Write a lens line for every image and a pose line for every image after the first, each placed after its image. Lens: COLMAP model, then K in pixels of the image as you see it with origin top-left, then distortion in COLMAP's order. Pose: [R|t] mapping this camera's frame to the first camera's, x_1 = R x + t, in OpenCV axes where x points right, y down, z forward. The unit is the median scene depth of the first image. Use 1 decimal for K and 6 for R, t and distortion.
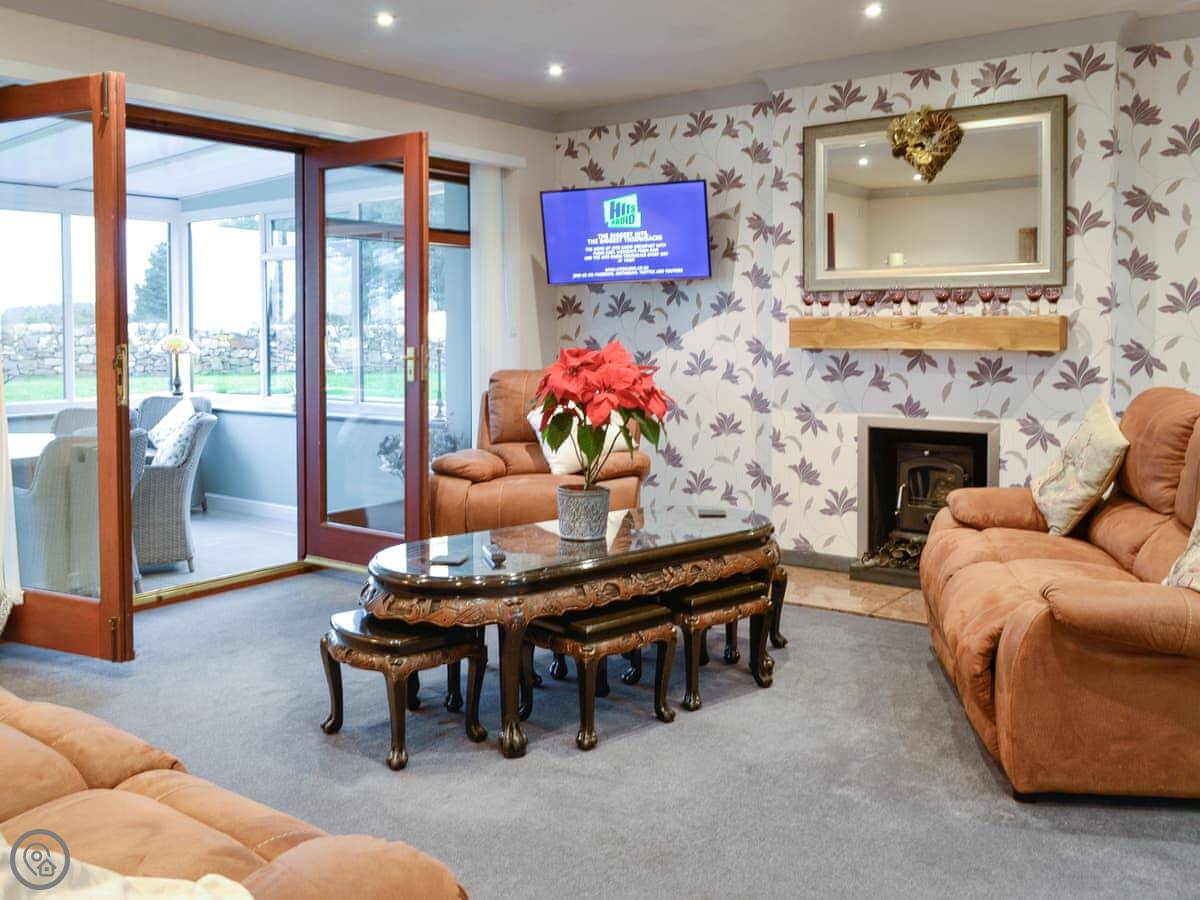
lens RADIAL K [[1073.9, 0, 600.5], [0, 1073.9, 371.3], [0, 0, 1]] dist [-0.036627, 0.010723]
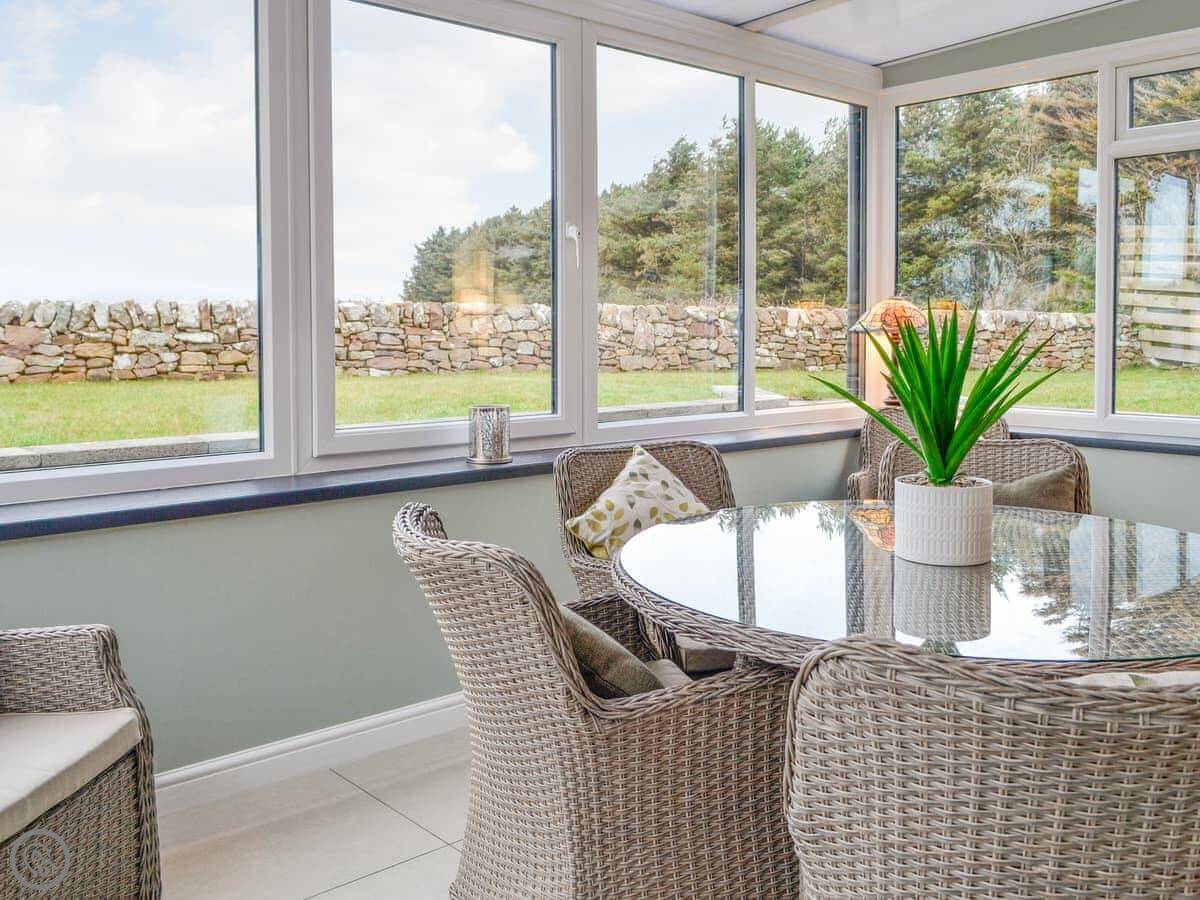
lens RADIAL K [[1073.9, 0, 624.0], [0, 1073.9, 458.3], [0, 0, 1]] dist [-0.036627, 0.010723]
pose [[0.979273, 0.028210, -0.200573, -0.695830], [-0.011619, 0.996447, 0.083418, 0.006103], [0.202213, -0.079359, 0.976121, 0.669003]]
